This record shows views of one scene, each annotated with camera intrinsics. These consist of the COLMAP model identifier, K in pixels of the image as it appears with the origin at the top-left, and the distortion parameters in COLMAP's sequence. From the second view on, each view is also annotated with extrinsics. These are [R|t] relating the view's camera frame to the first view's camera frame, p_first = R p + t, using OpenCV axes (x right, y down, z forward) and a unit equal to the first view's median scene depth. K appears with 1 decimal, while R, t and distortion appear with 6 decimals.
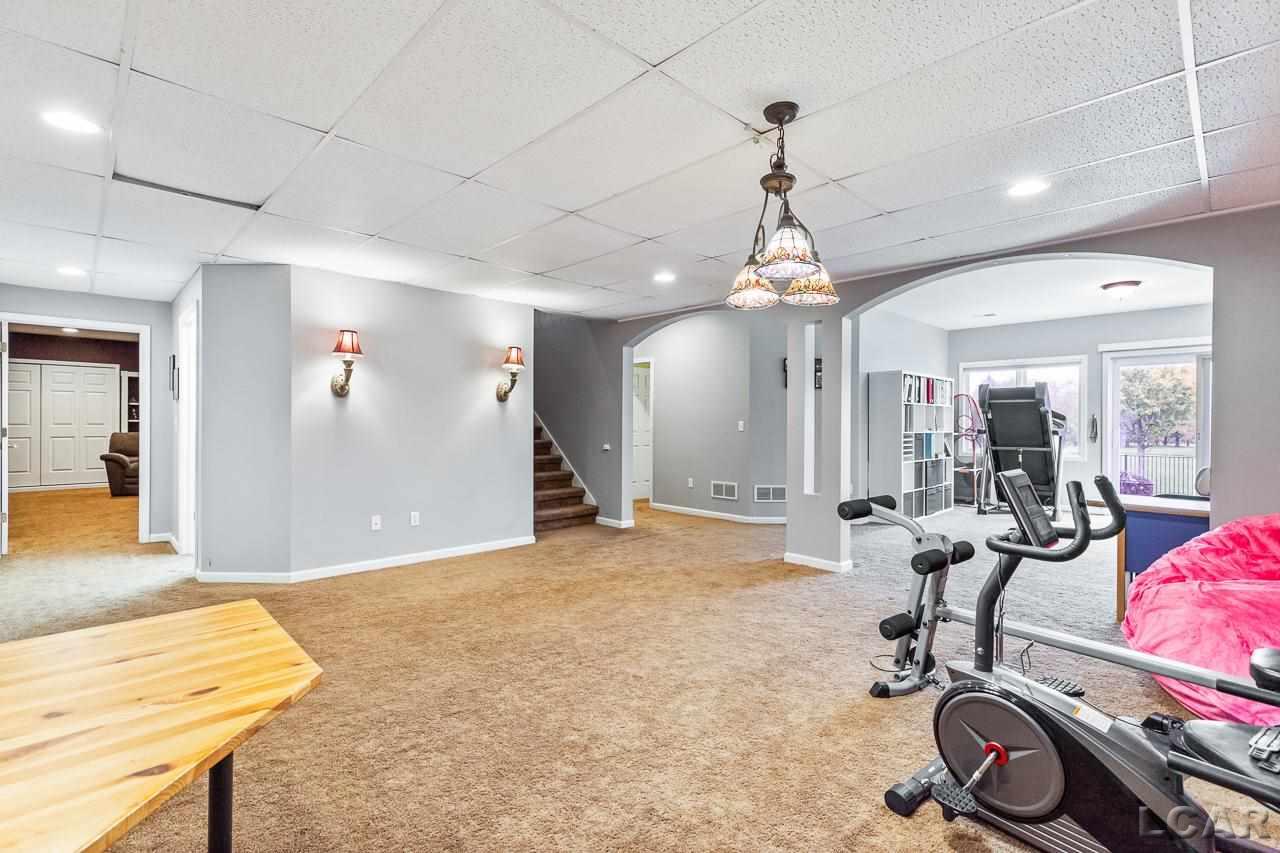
lens RADIAL K [[575.4, 0, 640.0], [0, 575.4, 426.5], [0, 0, 1]] dist [0.000878, 0.000239]
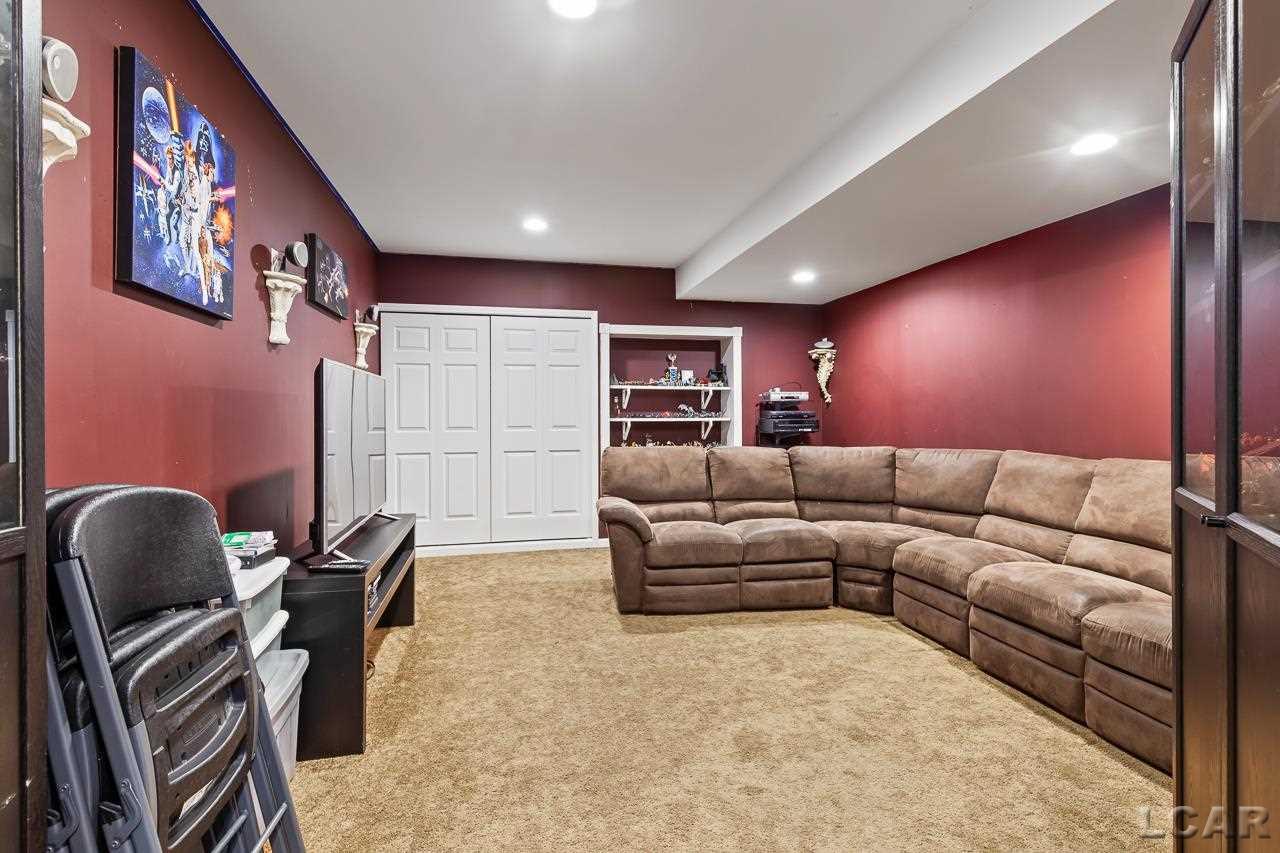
lens RADIAL K [[575.4, 0, 640.0], [0, 575.4, 426.5], [0, 0, 1]] dist [0.000878, 0.000239]
pose [[0.843830, -0.009395, -0.536529, -0.632896], [0.009103, 0.999953, -0.003194, -0.001318], [0.536534, -0.002189, 0.843876, 0.620754]]
